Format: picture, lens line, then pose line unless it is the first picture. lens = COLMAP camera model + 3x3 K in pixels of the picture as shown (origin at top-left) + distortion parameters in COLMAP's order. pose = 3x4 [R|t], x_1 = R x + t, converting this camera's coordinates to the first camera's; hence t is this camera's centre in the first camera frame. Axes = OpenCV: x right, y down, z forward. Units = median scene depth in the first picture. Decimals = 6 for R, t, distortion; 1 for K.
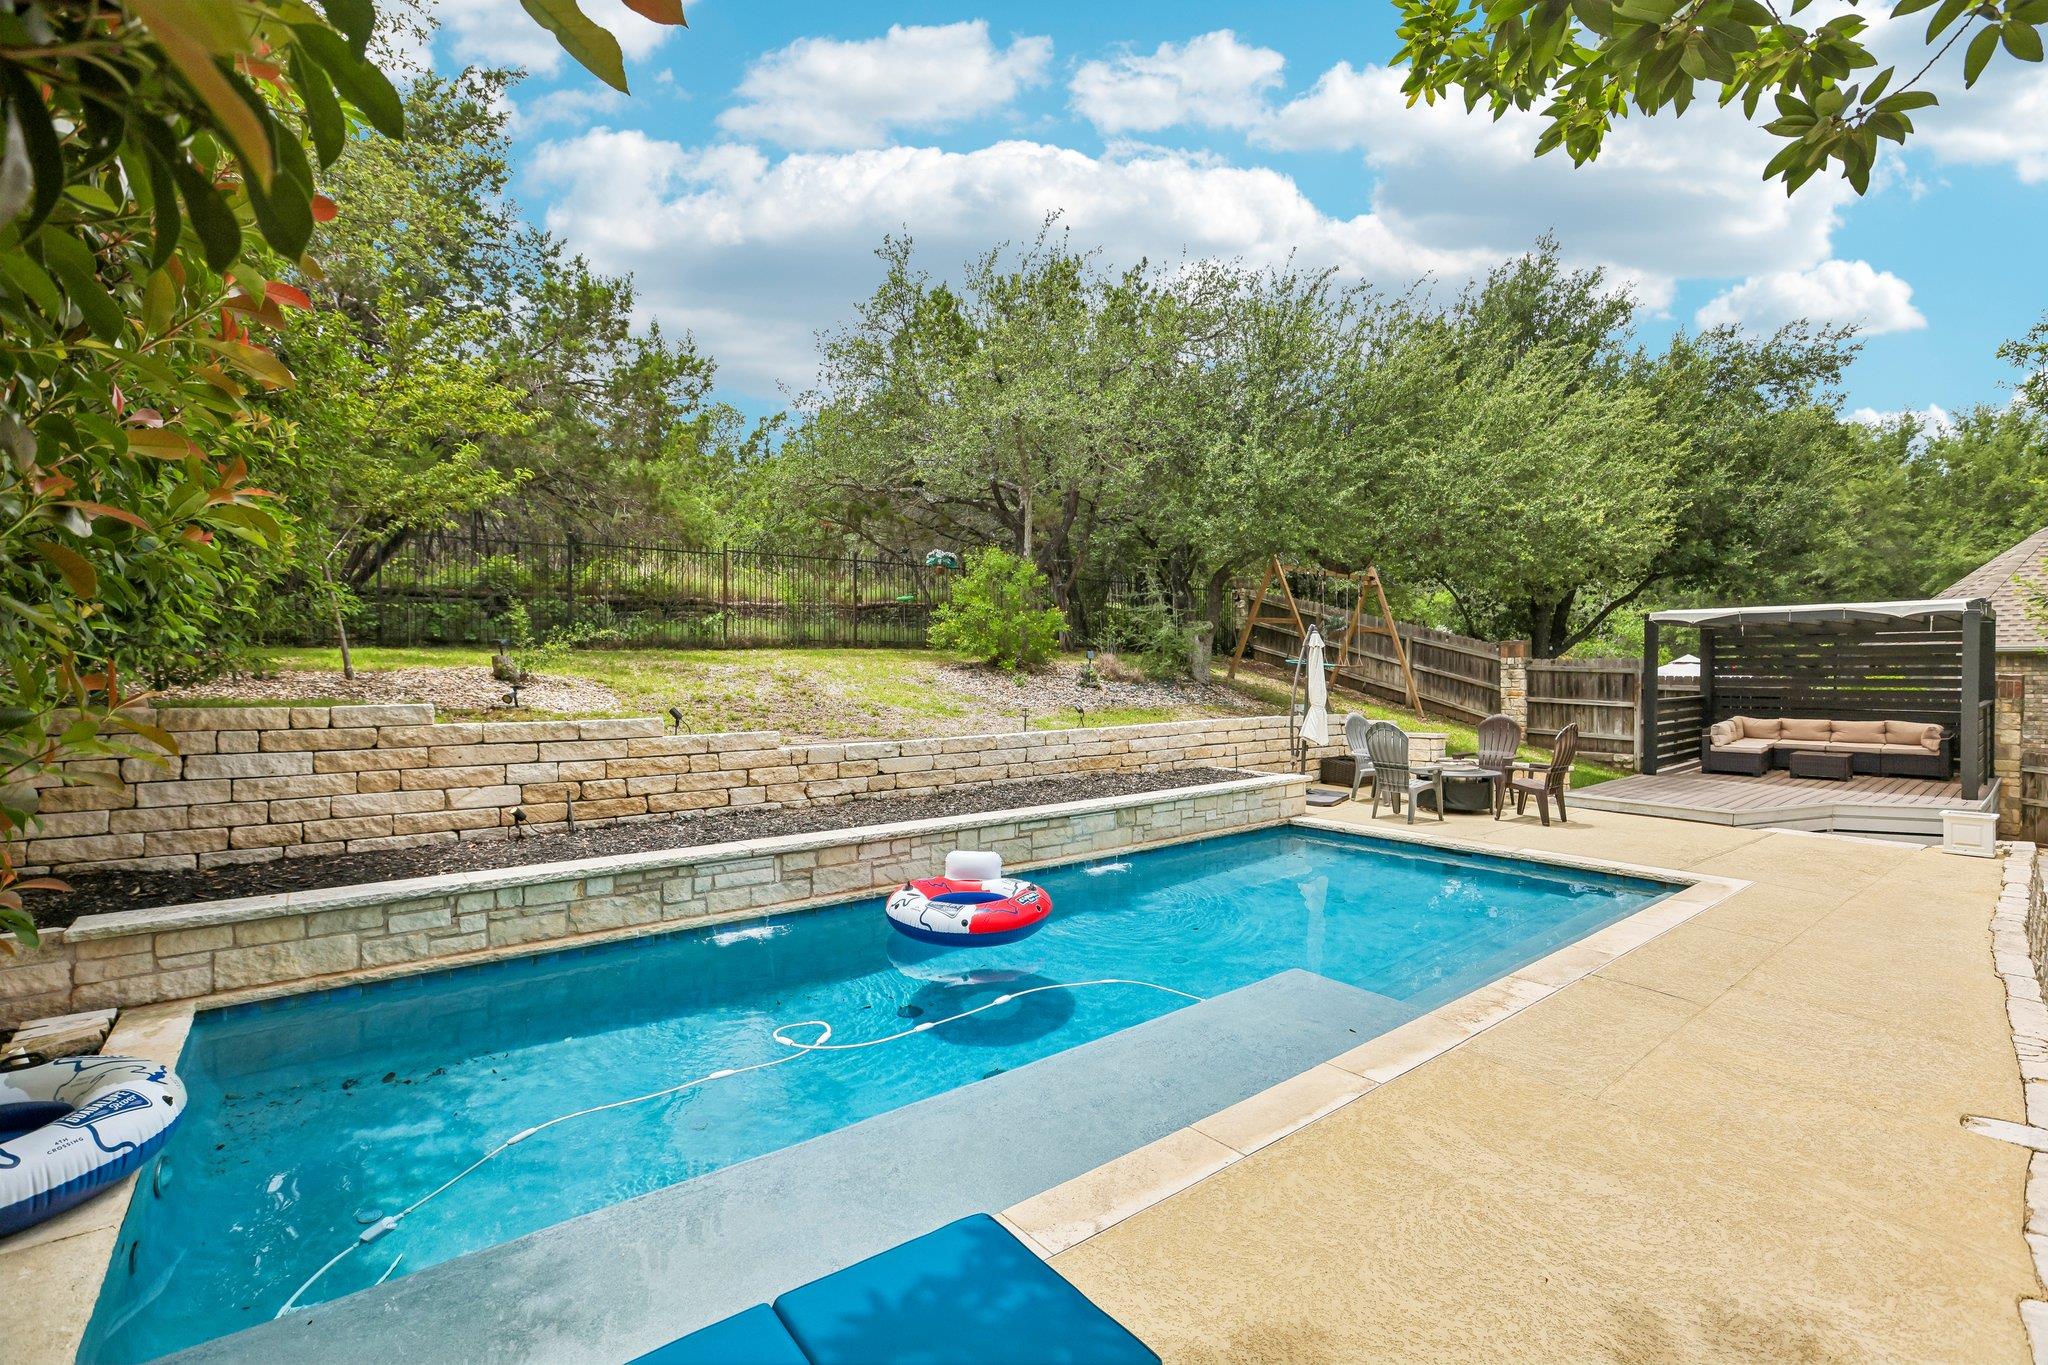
lens RADIAL K [[952.4, 0, 1016.9], [0, 952.4, 676.9], [0, 0, 1]] dist [-0.020038, 0.004364]
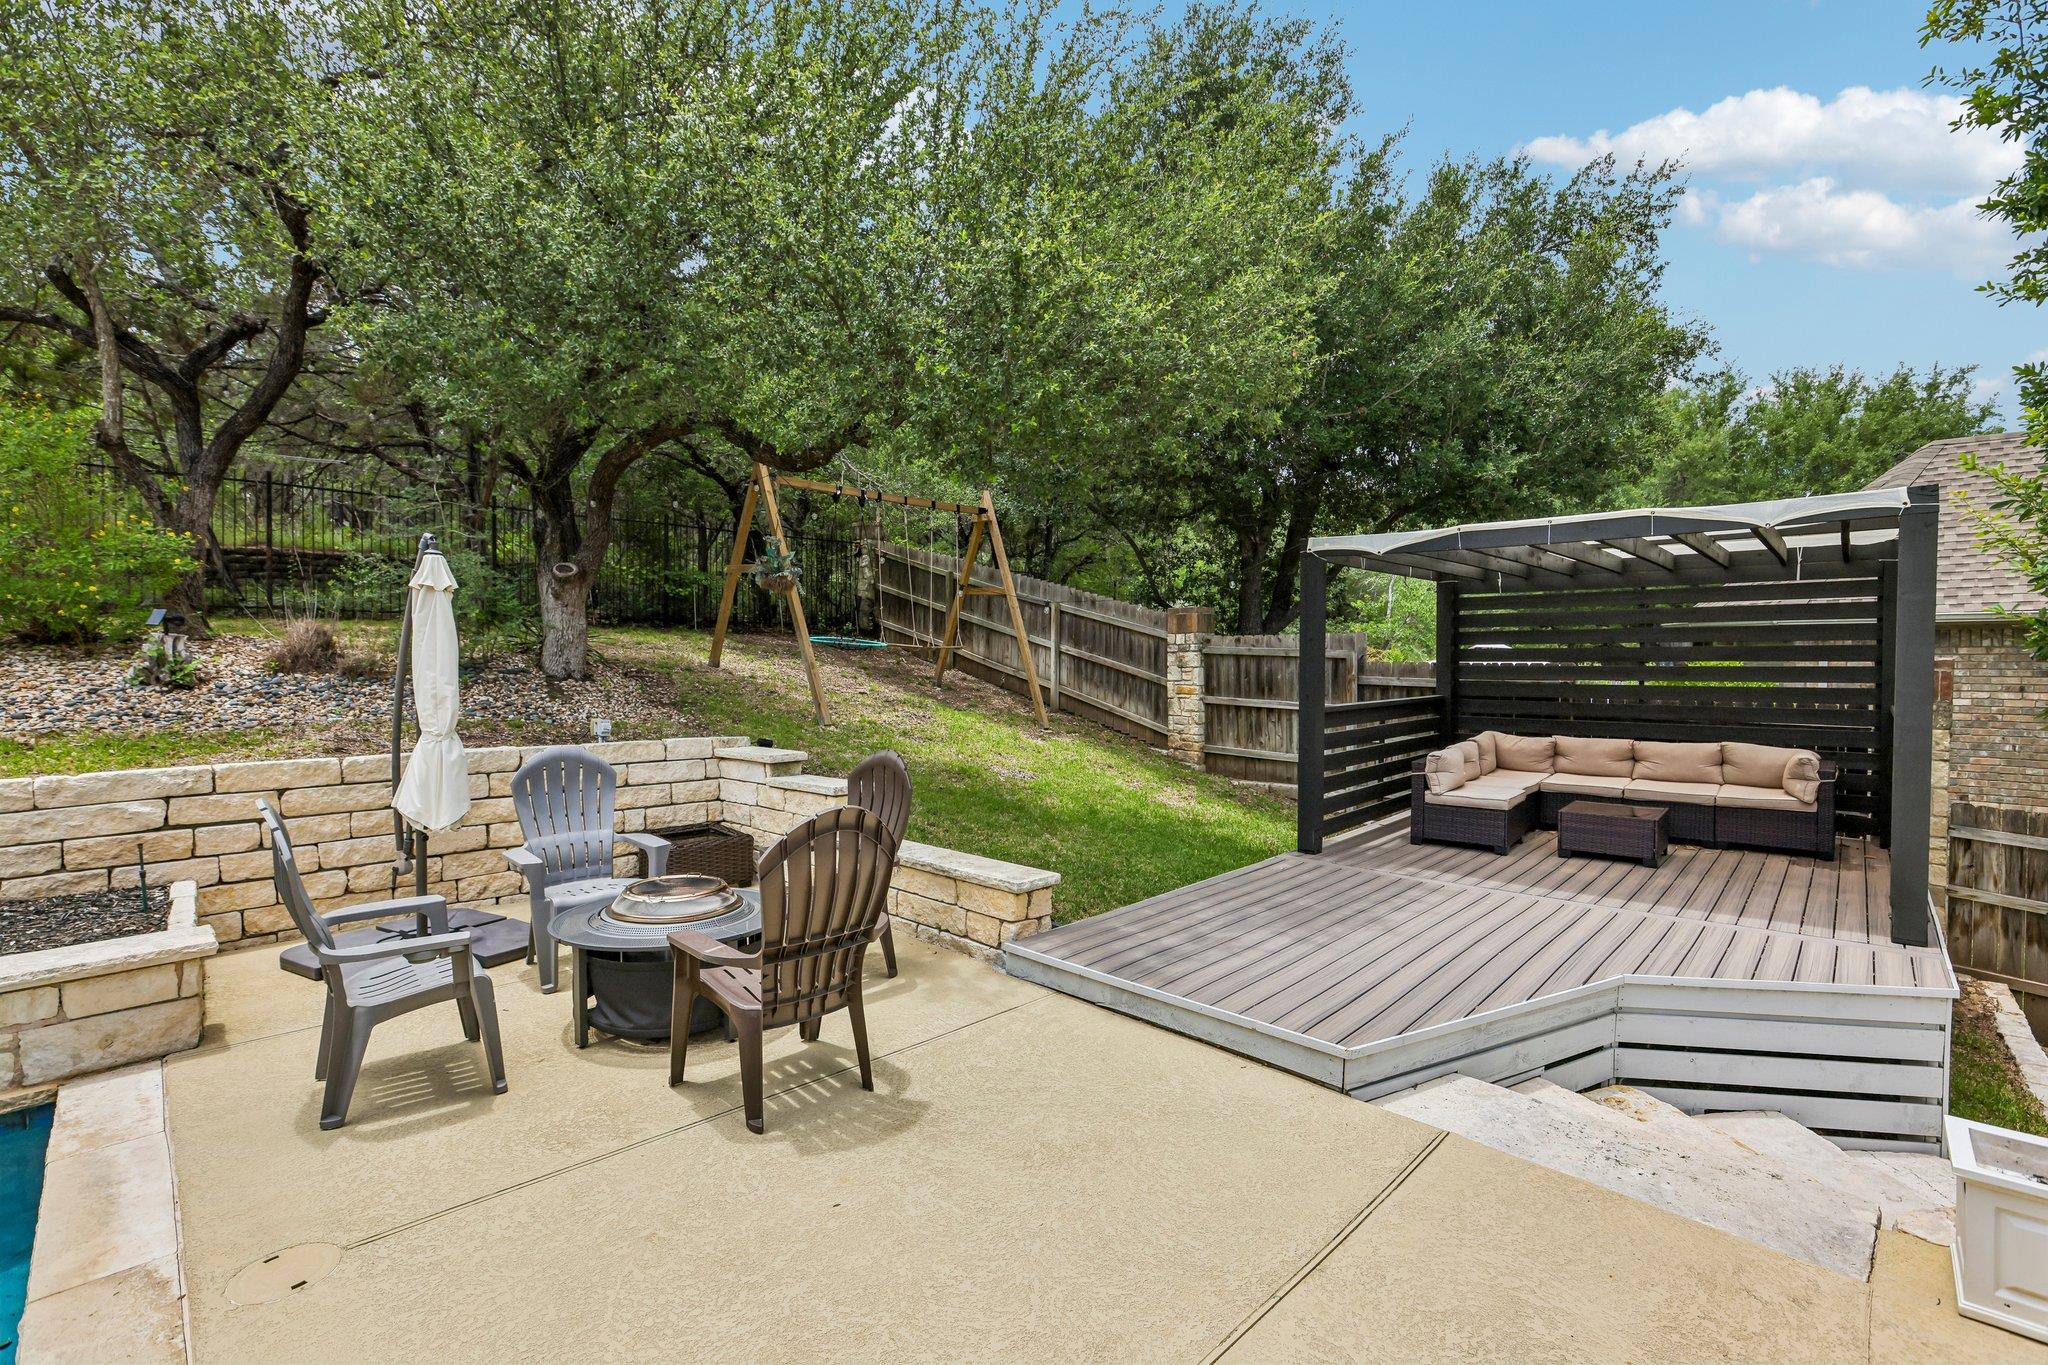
lens RADIAL K [[952.4, 0, 1029.8], [0, 952.4, 675.9], [0, 0, 1]] dist [-0.020038, 0.004364]
pose [[0.991524, -0.001037, 0.129923, 0.343148], [-0.000187, 0.999956, 0.009407, 0.001760], [-0.129927, -0.009351, 0.991479, 0.384786]]
